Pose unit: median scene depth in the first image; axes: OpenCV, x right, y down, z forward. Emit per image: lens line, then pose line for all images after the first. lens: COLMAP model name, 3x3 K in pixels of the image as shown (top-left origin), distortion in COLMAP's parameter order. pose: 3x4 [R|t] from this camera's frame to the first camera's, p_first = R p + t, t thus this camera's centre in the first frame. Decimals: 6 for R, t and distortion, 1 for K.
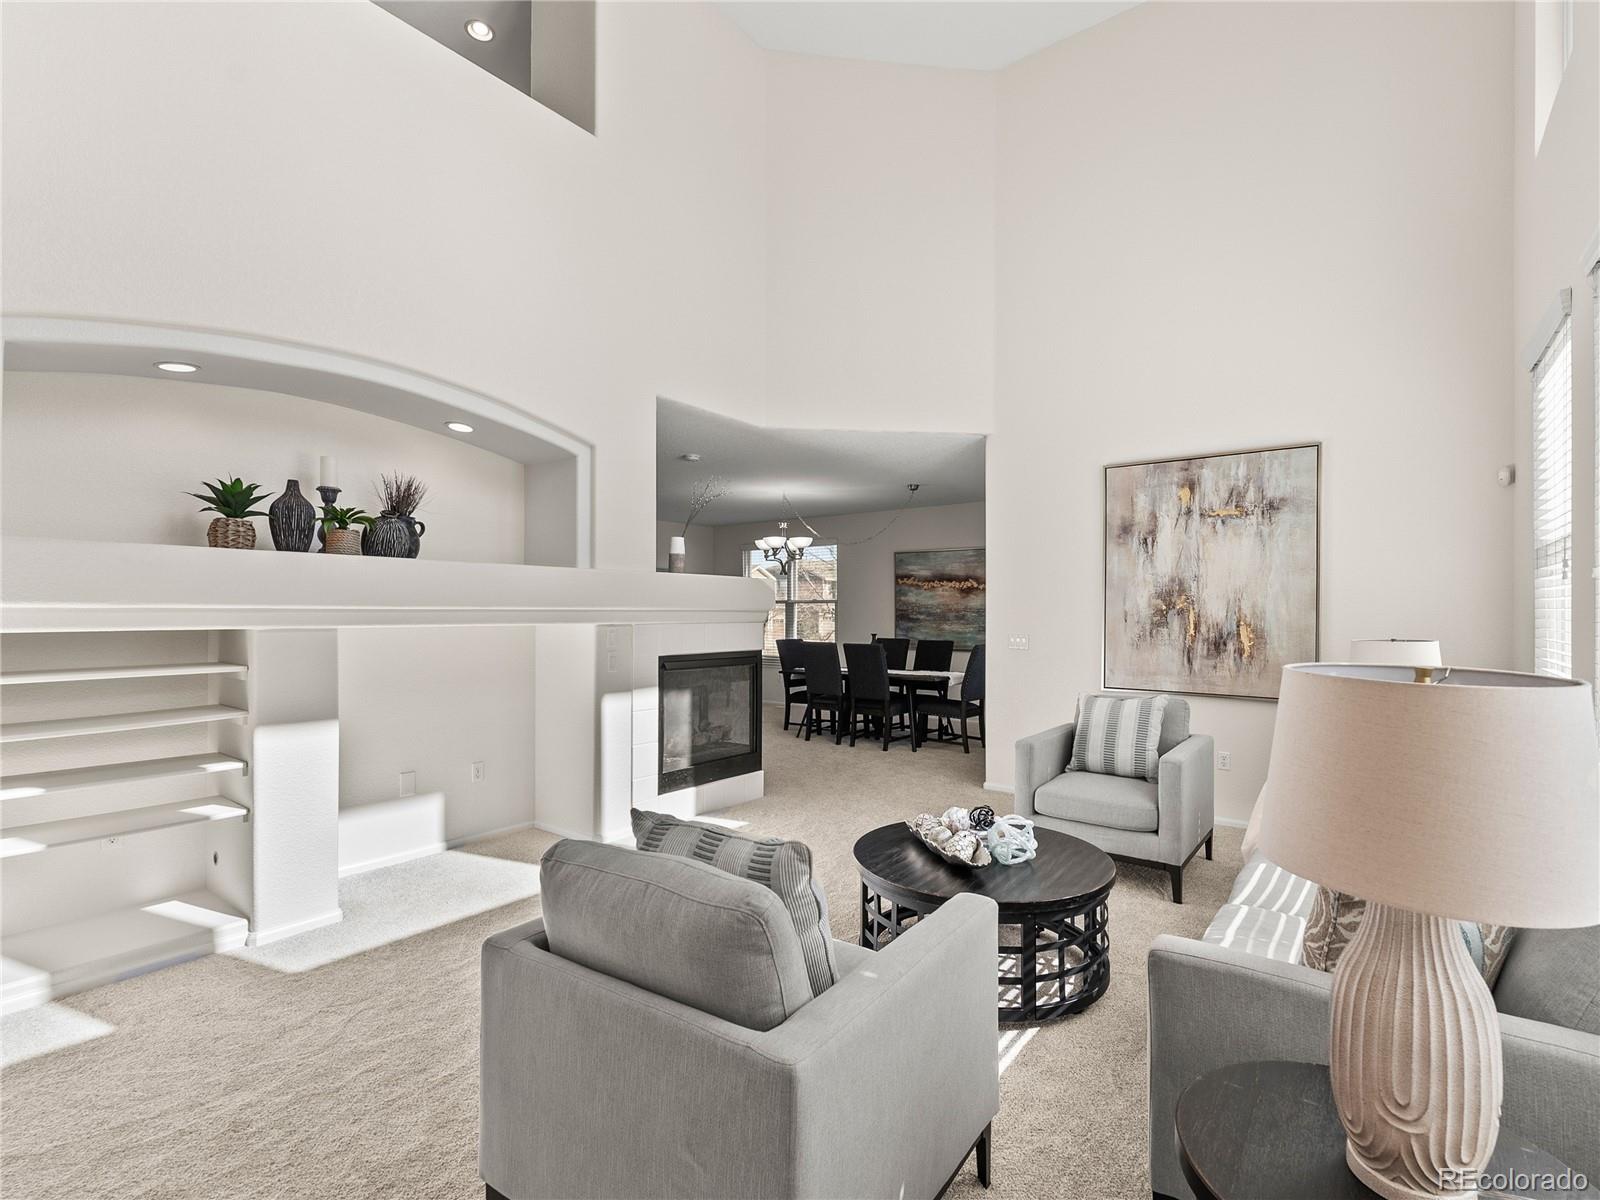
lens RADIAL K [[752.2, 0, 802.4], [0, 752.2, 603.5], [0, 0, 1]] dist [0.000315, -0.002319]
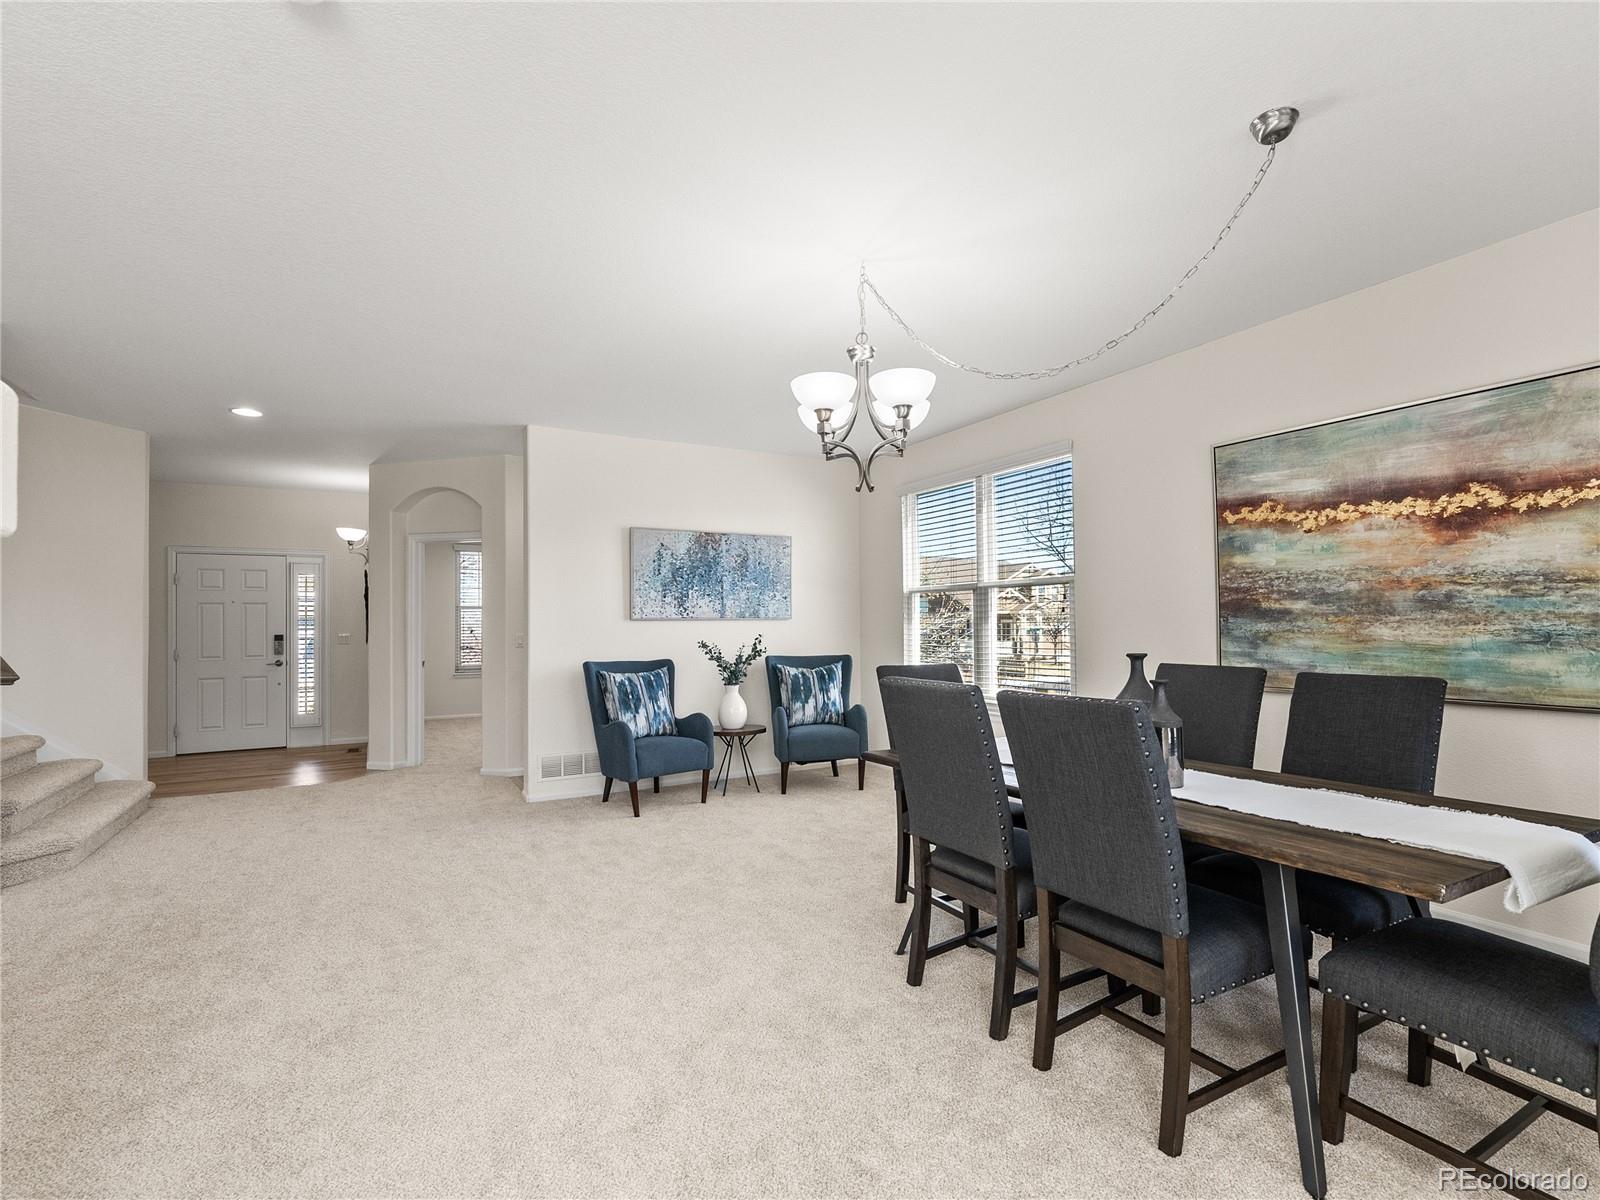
lens RADIAL K [[752.2, 0, 804.2], [0, 752.2, 609.4], [0, 0, 1]] dist [0.000315, -0.002319]
pose [[0.923908, -0.017776, -0.382203, 0.141516], [0.013642, 0.999815, -0.013524, 0.039834], [0.382373, 0.007281, 0.923980, 1.058809]]
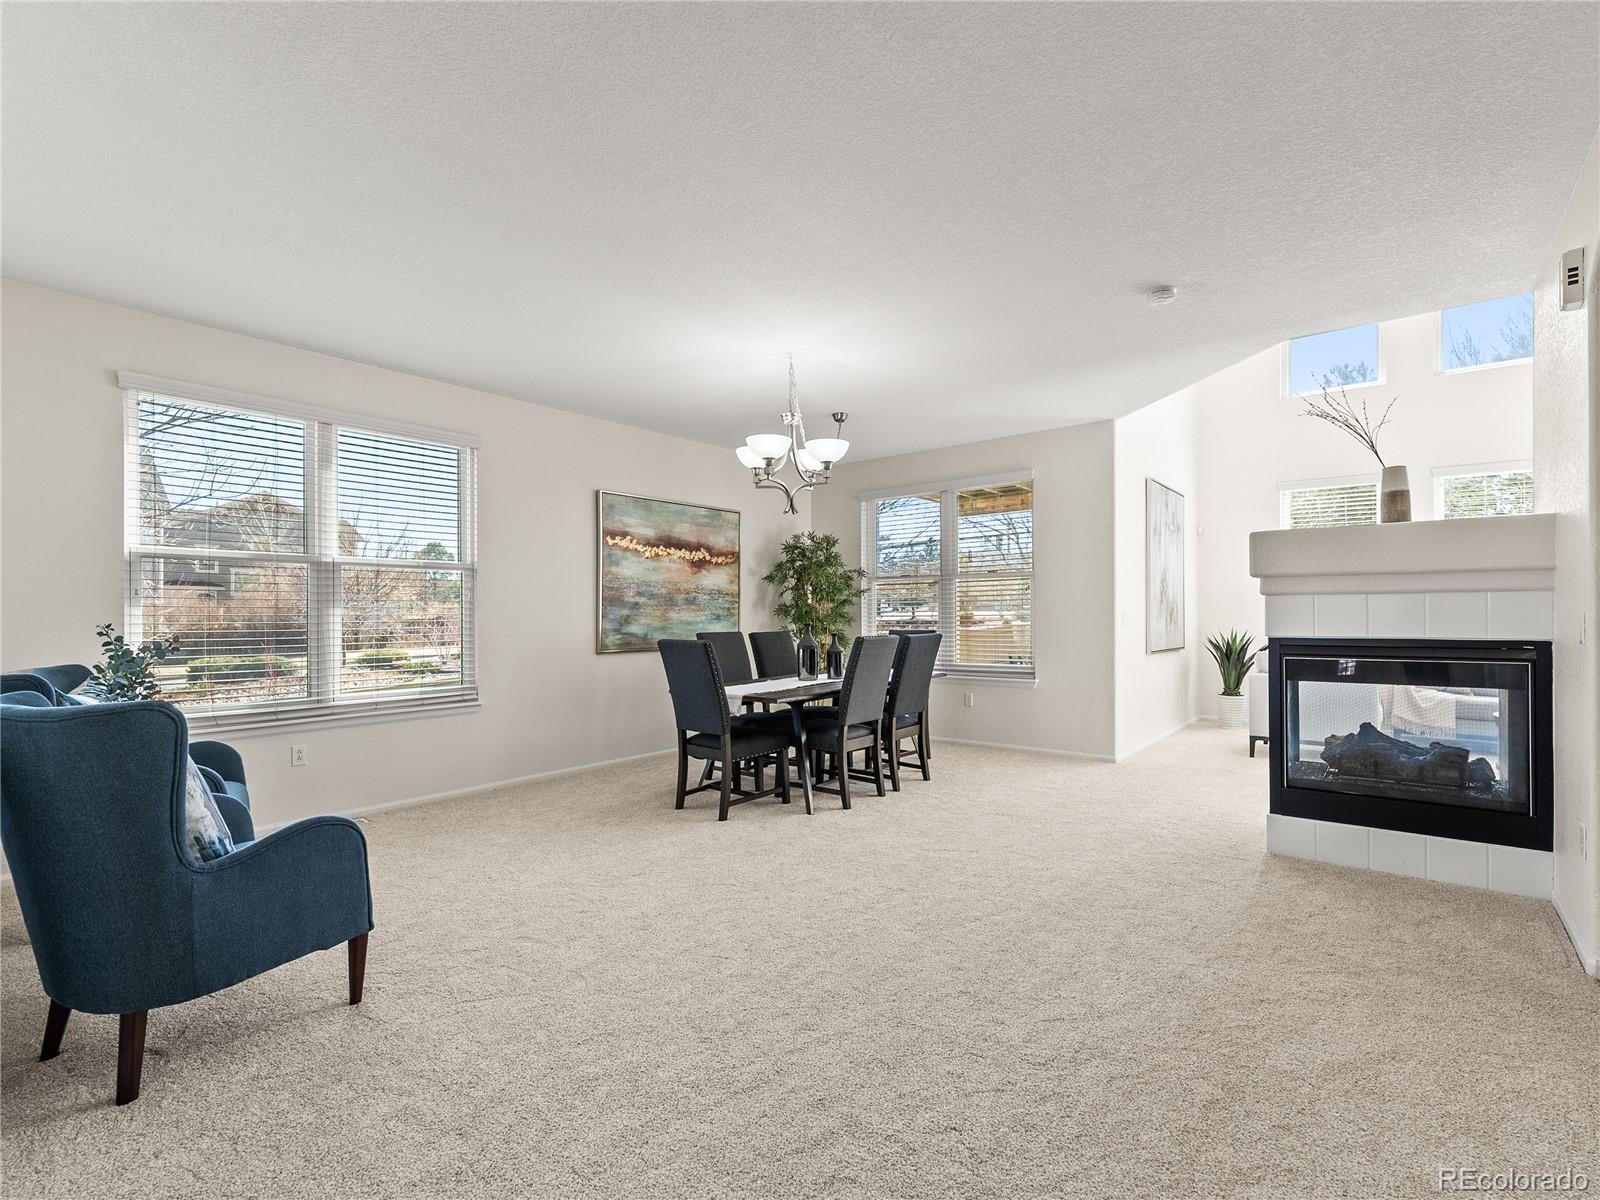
lens RADIAL K [[752.2, 0, 806.9], [0, 752.2, 609.1], [0, 0, 1]] dist [0.000315, -0.002319]
pose [[0.017003, 0.003000, 0.999851, -0.891250], [-0.006301, 0.999976, -0.002894, 0.049148], [-0.999836, -0.006251, 0.017021, 1.592377]]
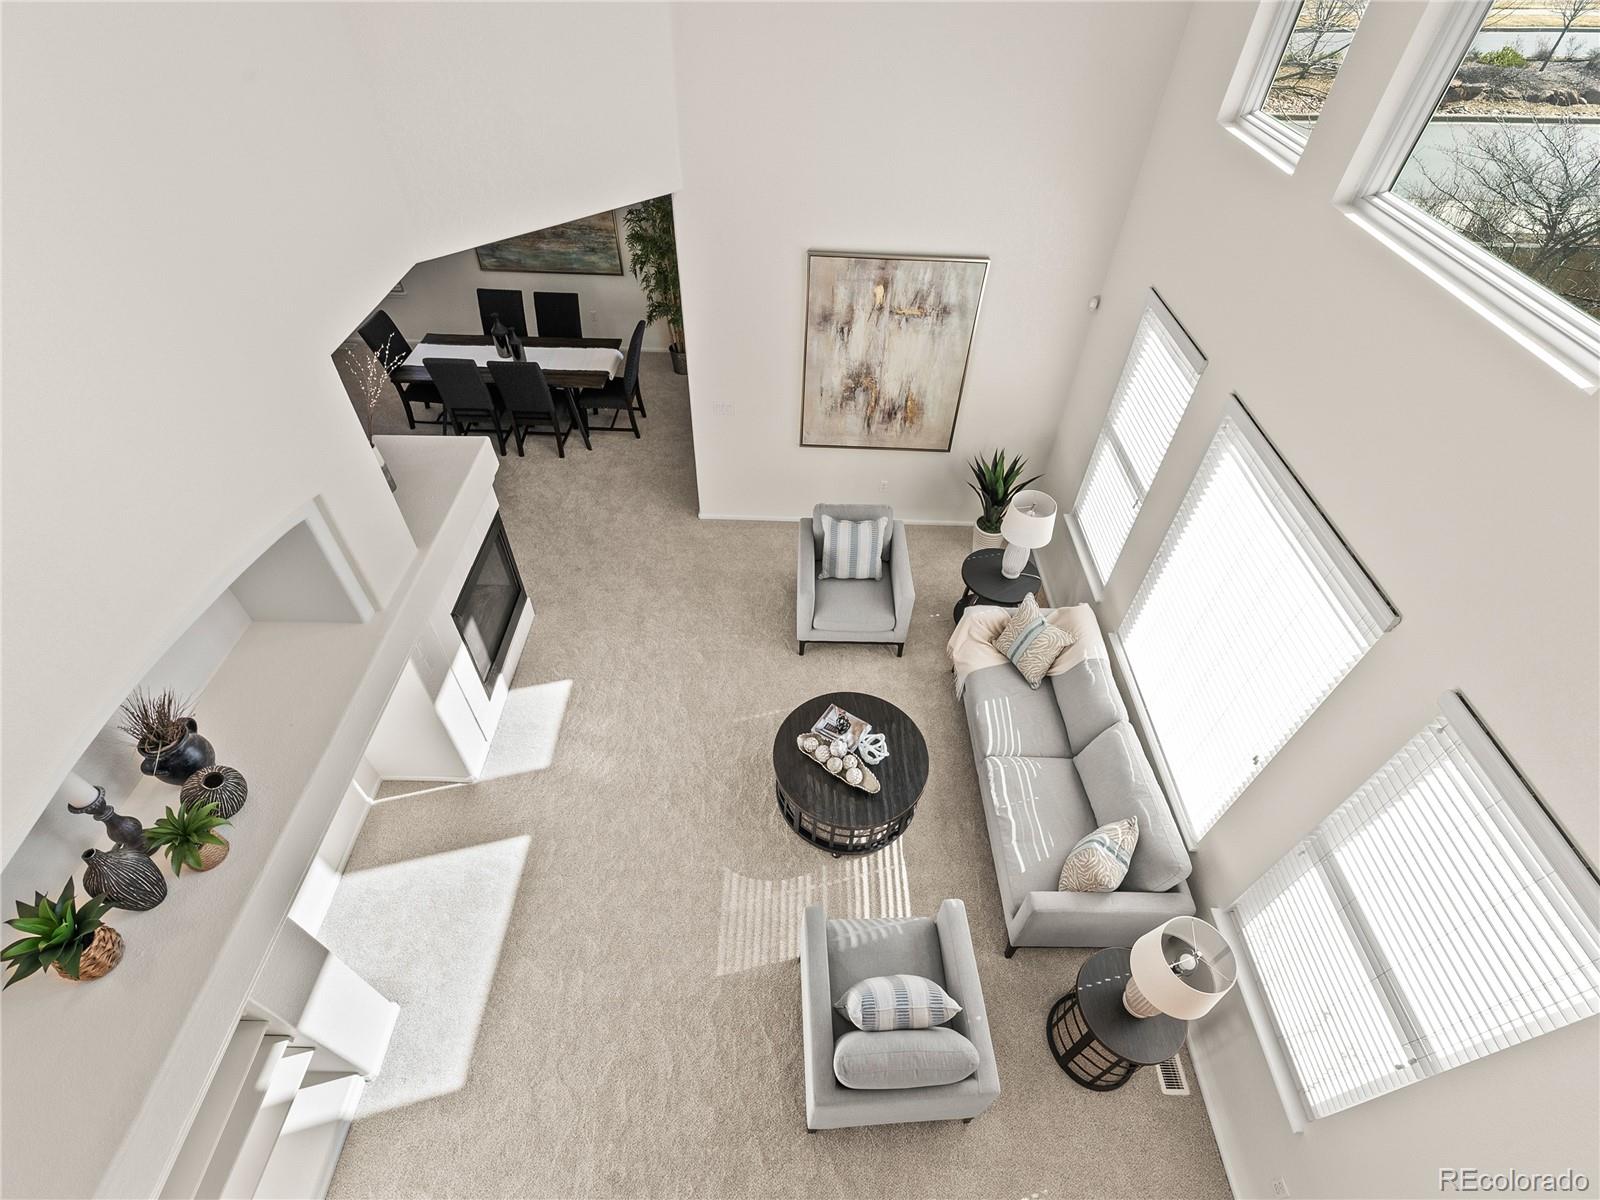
lens RADIAL K [[752.2, 0, 809.4], [0, 752.2, 600.8], [0, 0, 1]] dist [0.000315, -0.002319]
pose [[0.787491, -0.420894, 0.450228, -0.233666], [-0.039980, 0.694080, 0.718787, -0.583016], [-0.615028, -0.584038, 0.529754, 0.219337]]
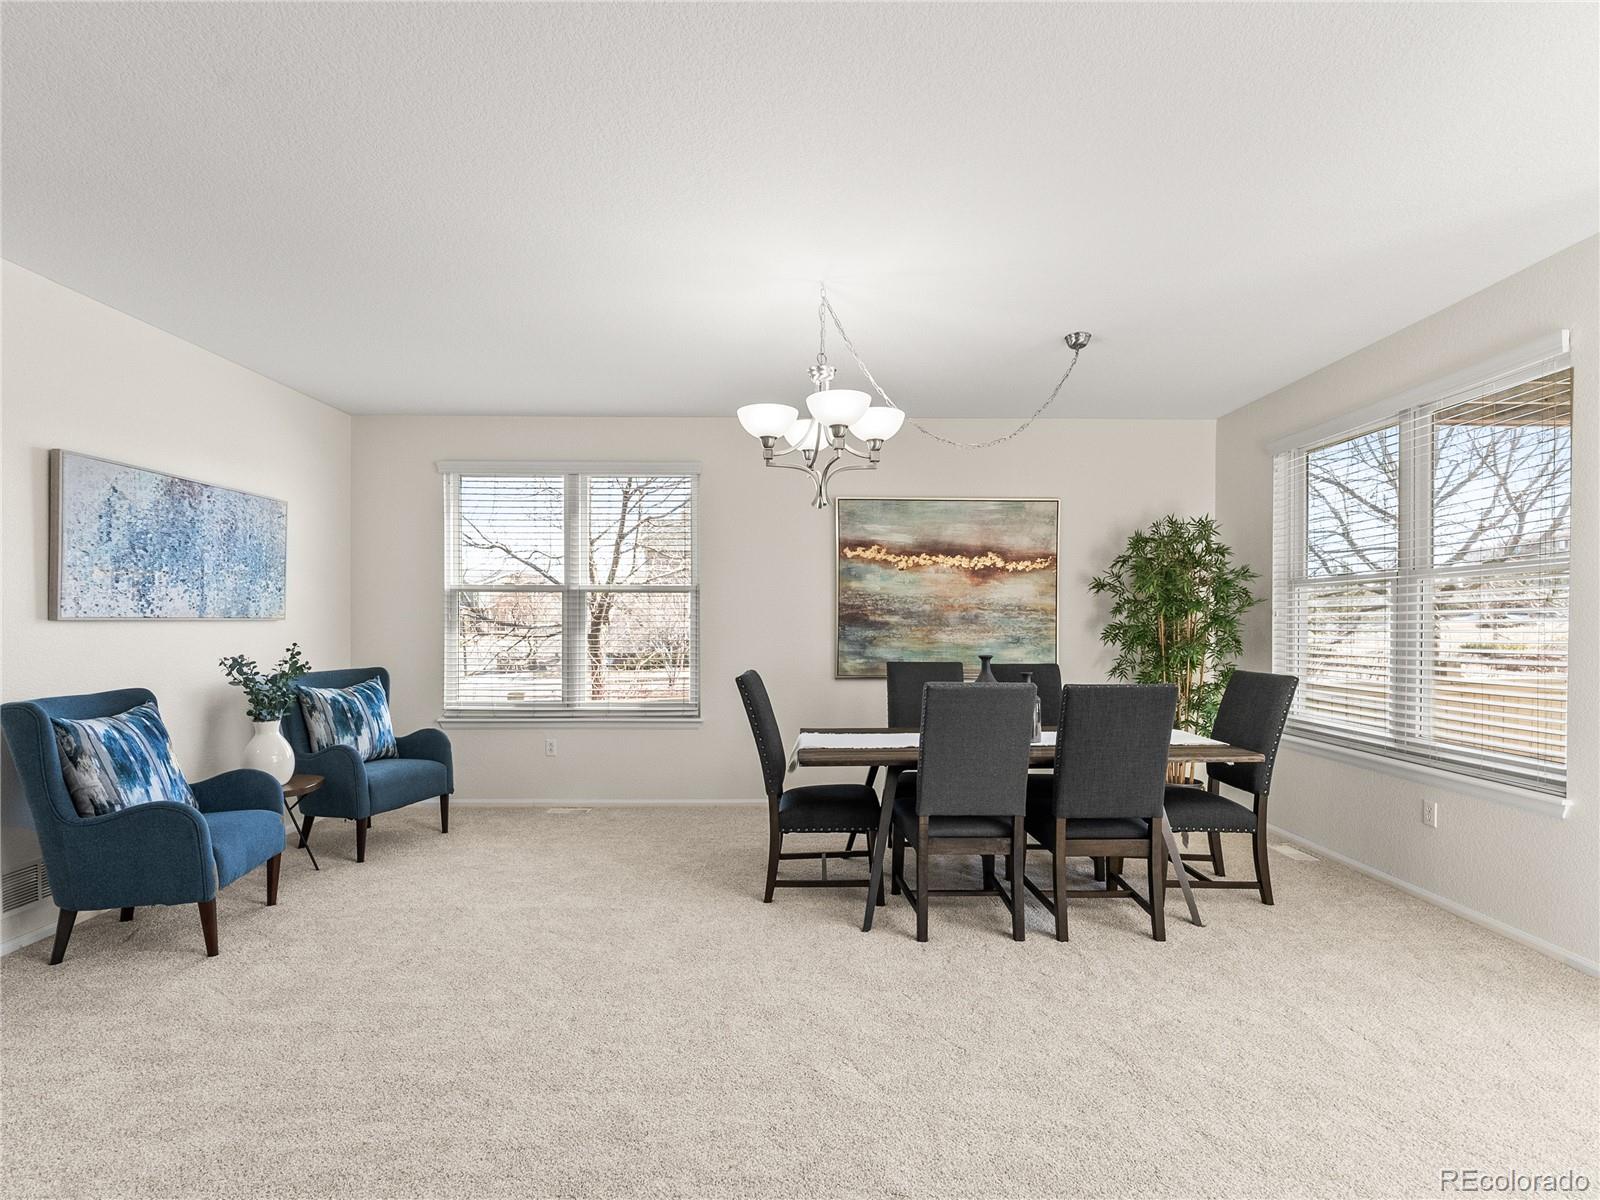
lens RADIAL K [[752.2, 0, 802.8], [0, 752.2, 625.6], [0, 0, 1]] dist [0.000315, -0.002319]
pose [[0.786823, -0.004020, 0.617165, -0.429961], [-0.007644, 0.999839, 0.016259, 0.026232], [-0.617131, -0.017510, 0.786666, 1.147253]]
